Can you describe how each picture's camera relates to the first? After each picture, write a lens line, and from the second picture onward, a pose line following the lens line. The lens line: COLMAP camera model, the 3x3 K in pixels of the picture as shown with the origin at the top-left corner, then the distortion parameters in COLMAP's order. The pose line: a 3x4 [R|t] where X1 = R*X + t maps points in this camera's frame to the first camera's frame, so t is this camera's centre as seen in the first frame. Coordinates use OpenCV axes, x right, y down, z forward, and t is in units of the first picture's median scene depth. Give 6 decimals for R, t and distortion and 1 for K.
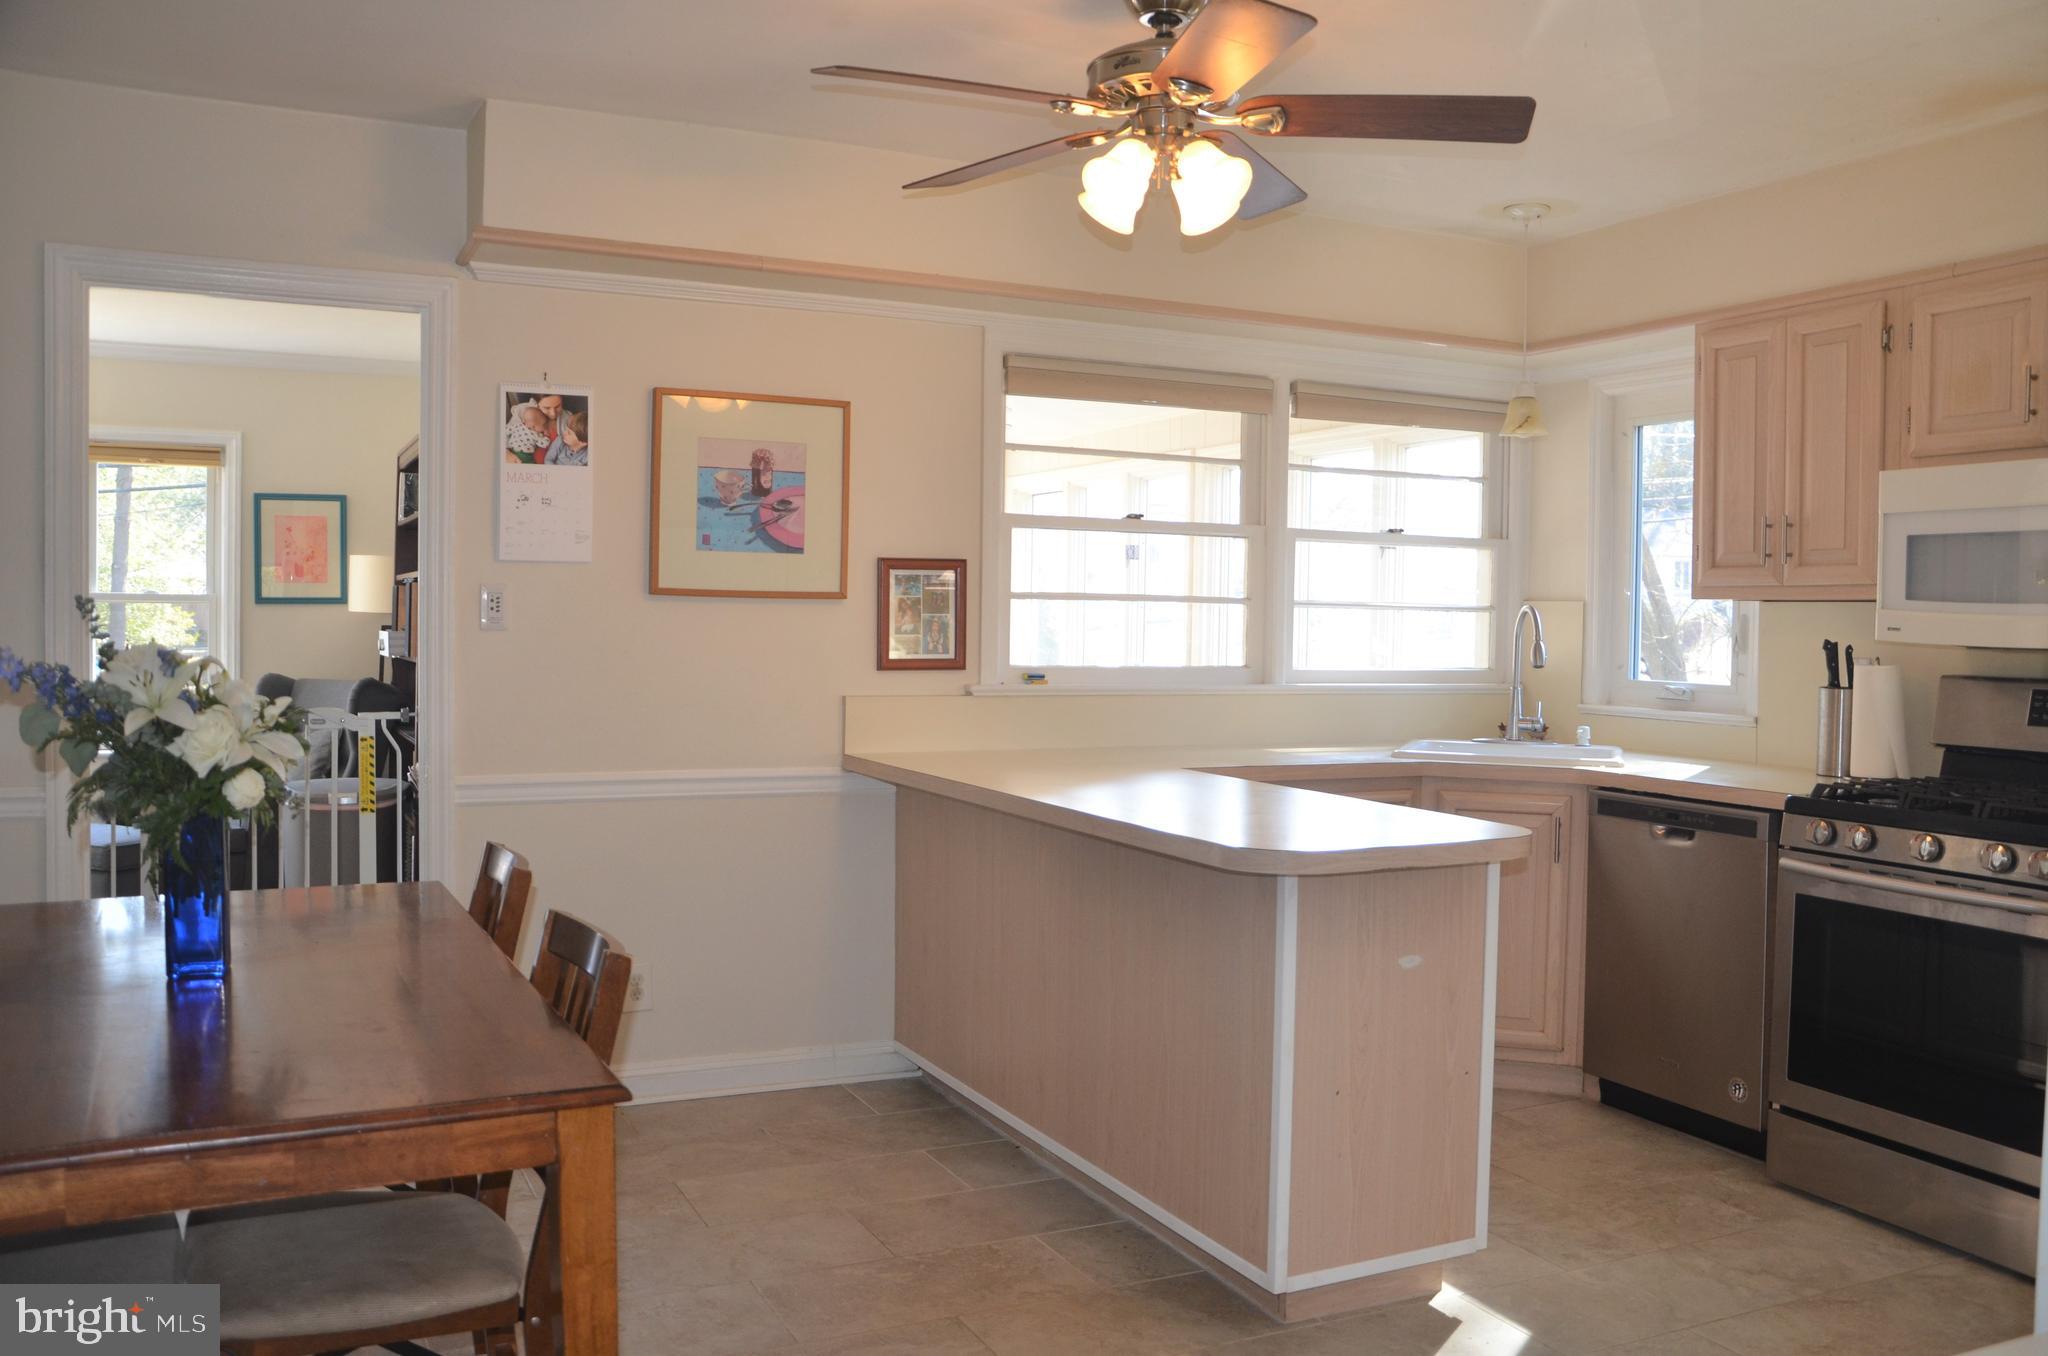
lens RADIAL K [[1662.2, 0, 1026.6], [0, 1662.2, 677.7], [0, 0, 1]] dist [-0.150266, 0.155983]
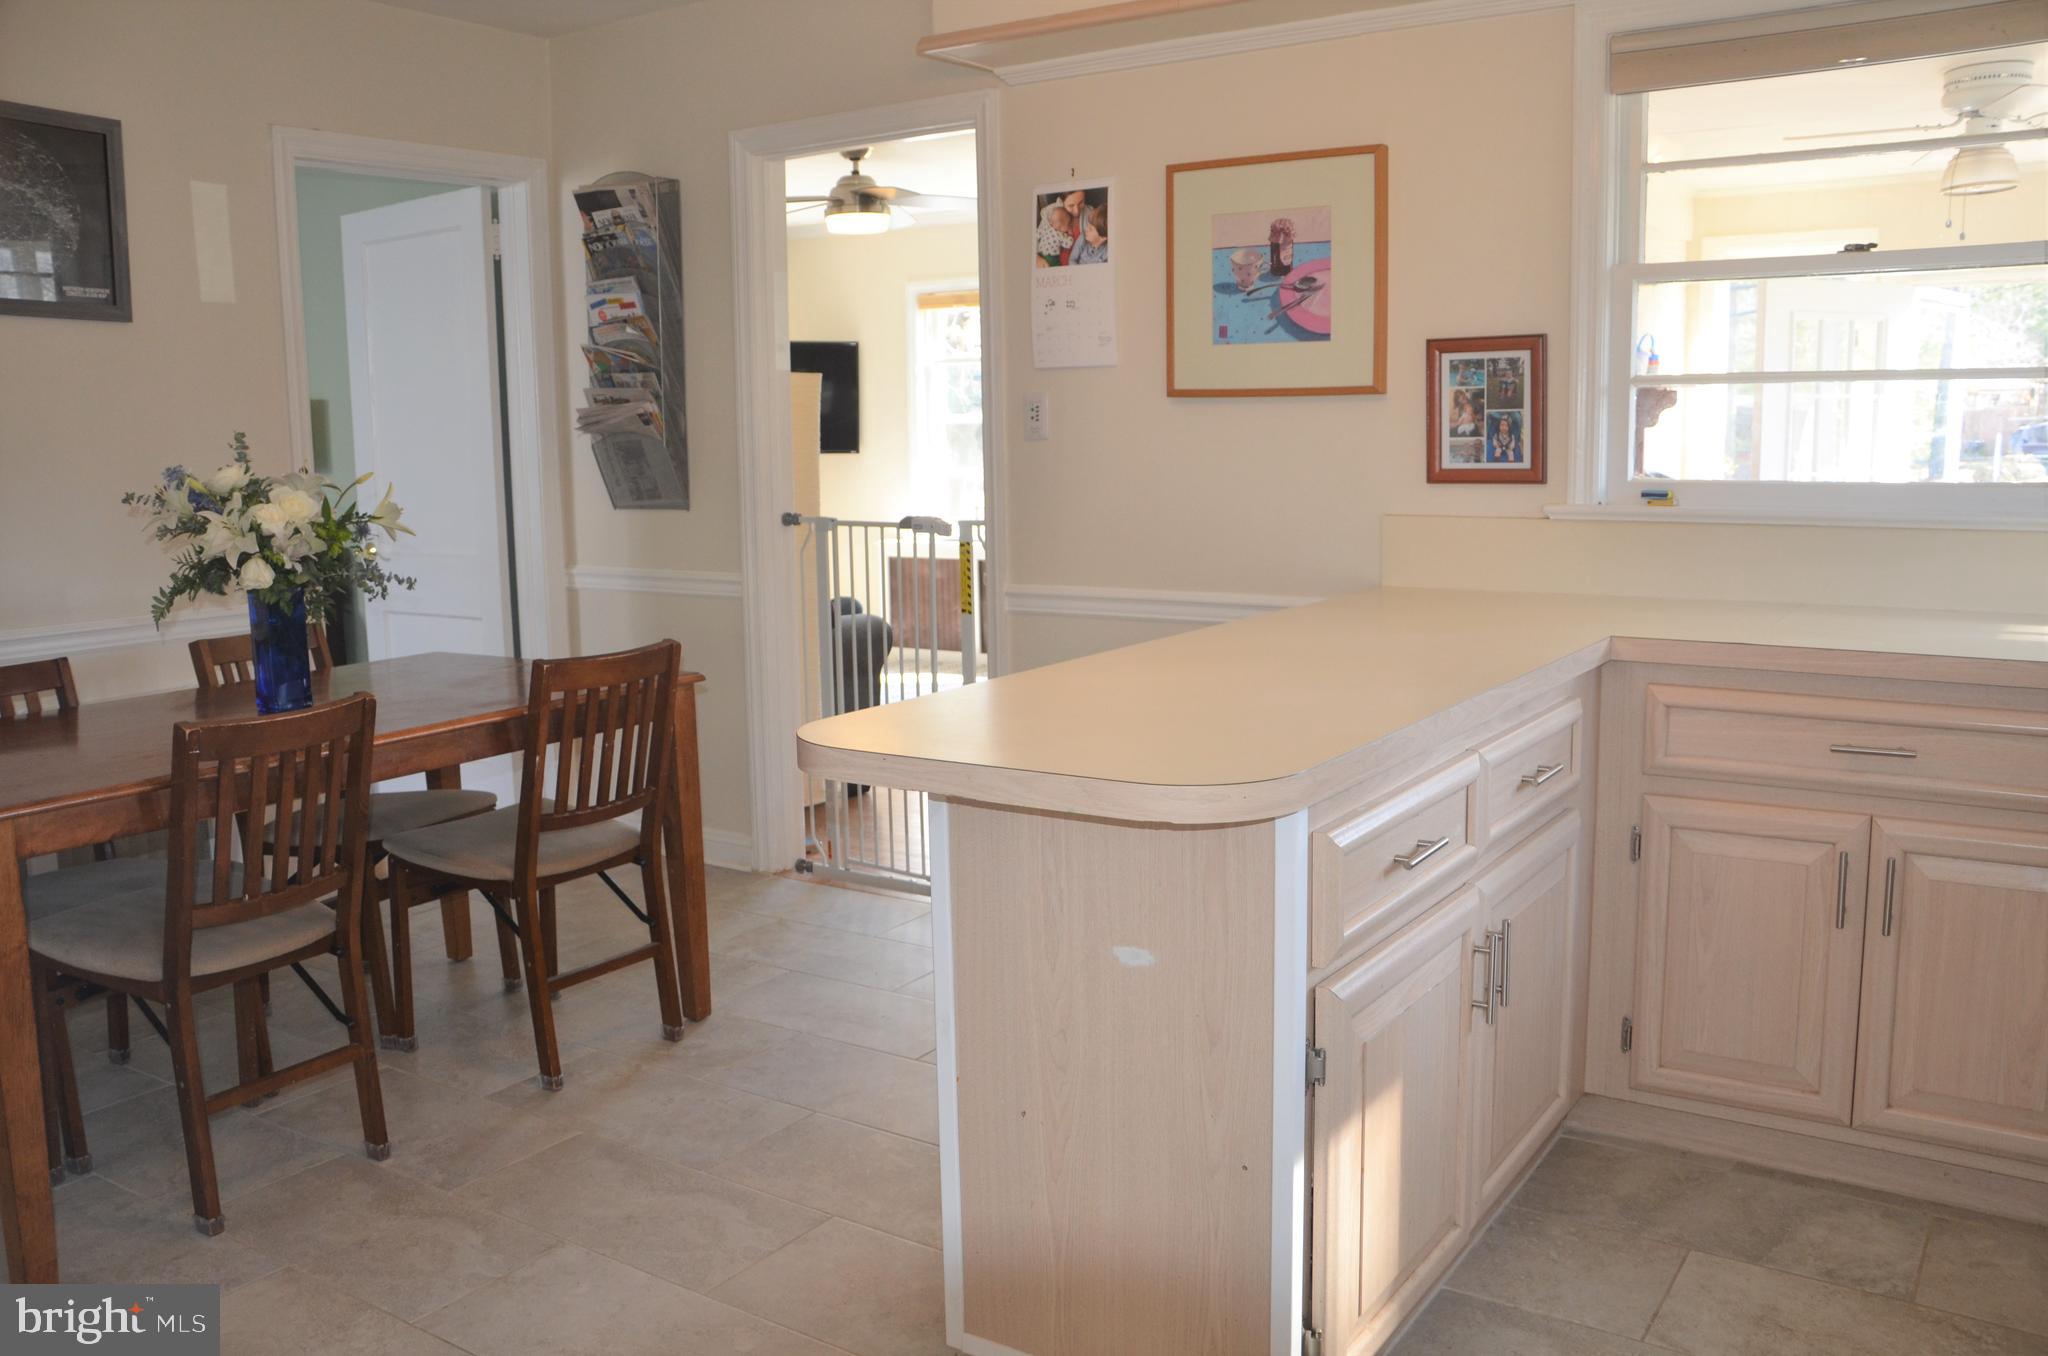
lens RADIAL K [[1662.2, 0, 1026.6], [0, 1662.2, 677.7], [0, 0, 1]] dist [-0.150266, 0.155983]
pose [[0.503157, 0.105561, -0.857724, 0.529852], [-0.004845, 0.992841, 0.119347, -0.005361], [0.864181, -0.055895, 0.500066, 0.468053]]
